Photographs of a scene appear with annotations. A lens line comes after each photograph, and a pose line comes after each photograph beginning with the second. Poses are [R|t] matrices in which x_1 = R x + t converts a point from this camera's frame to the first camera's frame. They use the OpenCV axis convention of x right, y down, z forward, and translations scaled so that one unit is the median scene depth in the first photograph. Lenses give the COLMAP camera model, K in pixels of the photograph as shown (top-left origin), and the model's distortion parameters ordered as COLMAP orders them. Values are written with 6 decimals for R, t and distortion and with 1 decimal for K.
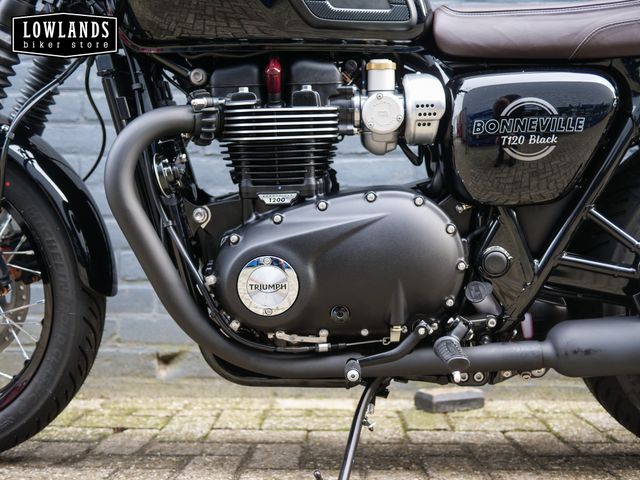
lens RADIAL K [[735.3, 0, 320.0], [0, 735.3, 240.0], [0, 0, 1]] dist [-0.002040, -0.001609]
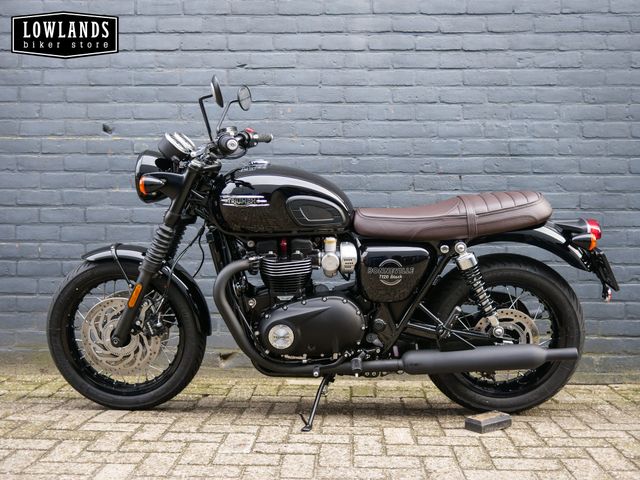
lens RADIAL K [[735.3, 0, 320.0], [0, 735.3, 240.0], [0, 0, 1]] dist [-0.002040, -0.001609]
pose [[0.999821, 0.004073, -0.018456, 0.094144], [-0.003262, 0.999038, 0.043742, -0.340135], [0.018616, -0.043674, 0.998872, -1.310517]]
